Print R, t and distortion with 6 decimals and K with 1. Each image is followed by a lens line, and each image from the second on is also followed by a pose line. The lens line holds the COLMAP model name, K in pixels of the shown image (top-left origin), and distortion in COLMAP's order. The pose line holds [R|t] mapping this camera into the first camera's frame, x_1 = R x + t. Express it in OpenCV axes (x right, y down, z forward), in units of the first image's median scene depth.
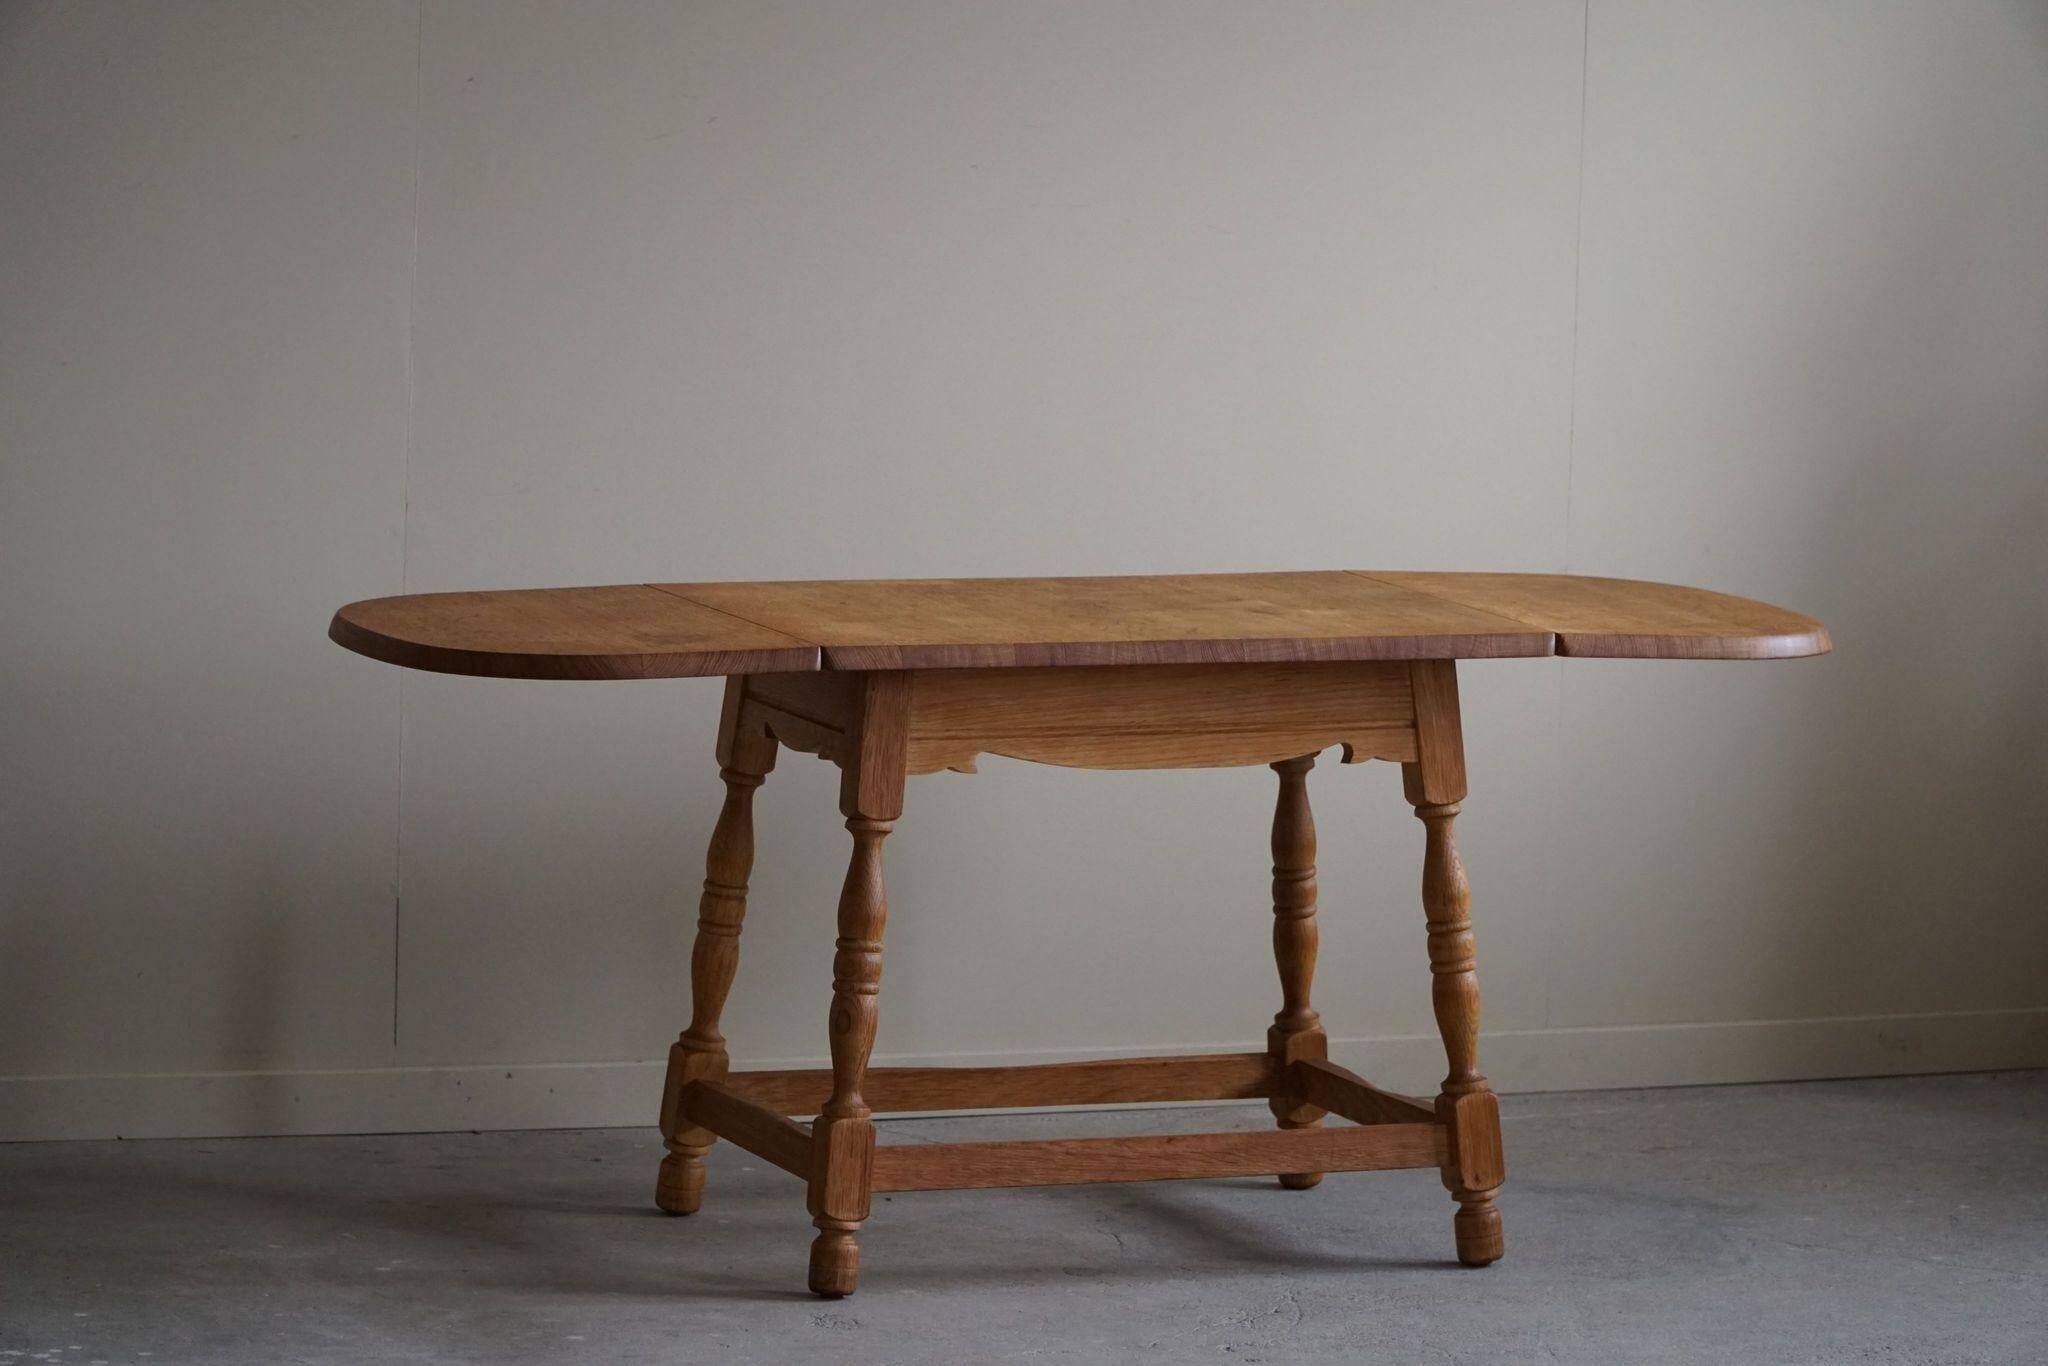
lens RADIAL K [[8500.3, 0, 1024.7], [0, 8500.3, 565.2], [0, 0, 1]] dist [-0.922751, 0.000000]
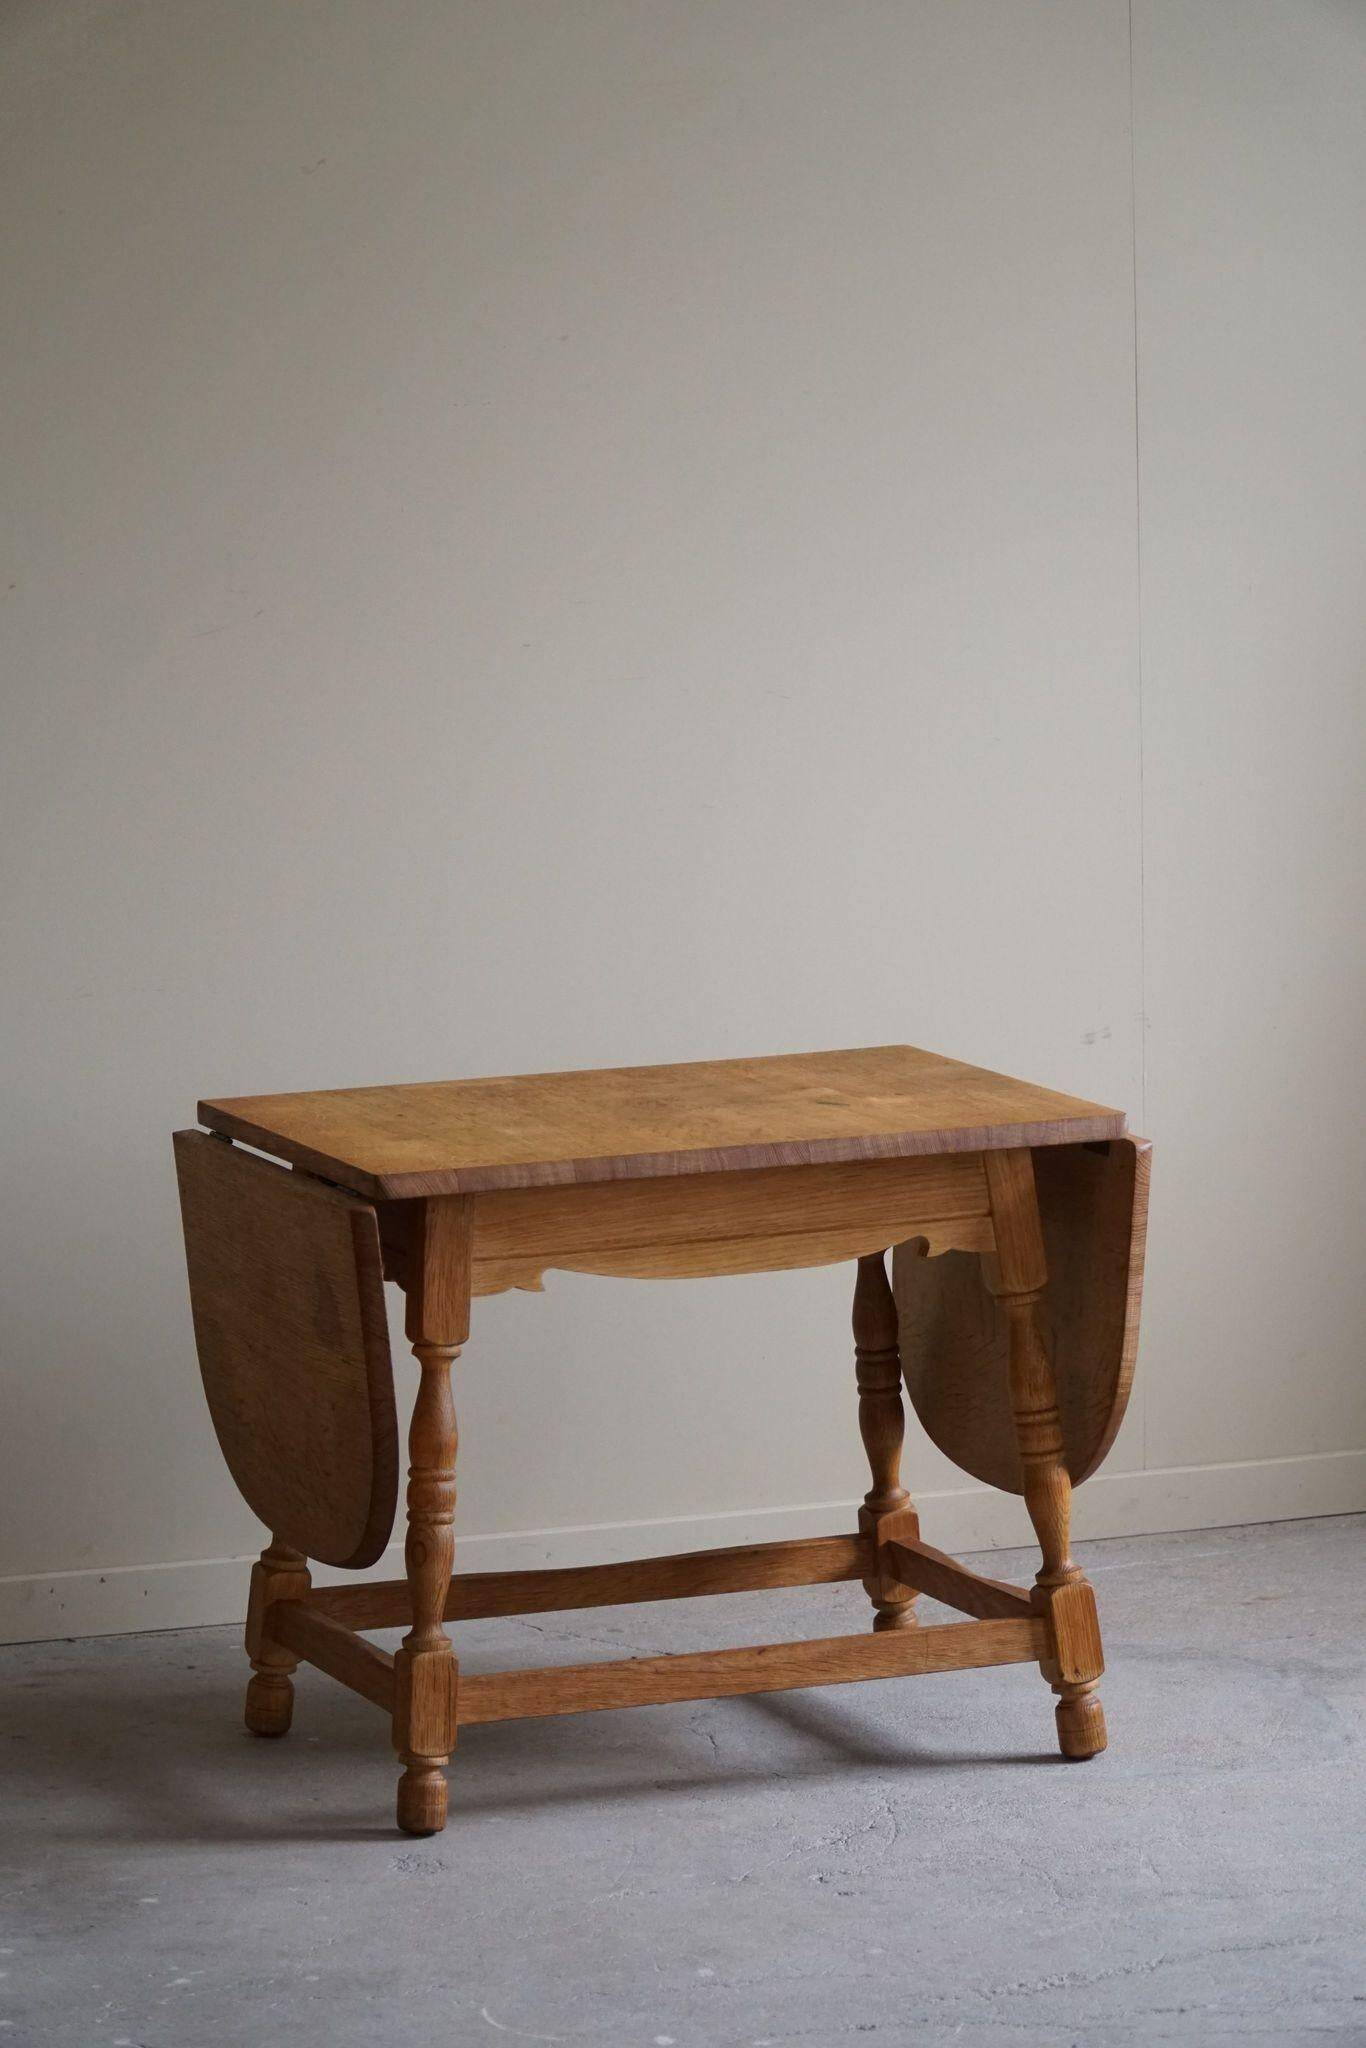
lens RADIAL K [[6986.8, 0, 696.1], [0, 6986.8, 1042.8], [0, 0, 1]] dist [-0.607250, 0.000000]
pose [[0.998898, -0.046901, 0.001799, 0.011569], [0.046818, 0.998371, 0.032596, -0.028894], [-0.003325, -0.032475, 0.999467, 0.198952]]
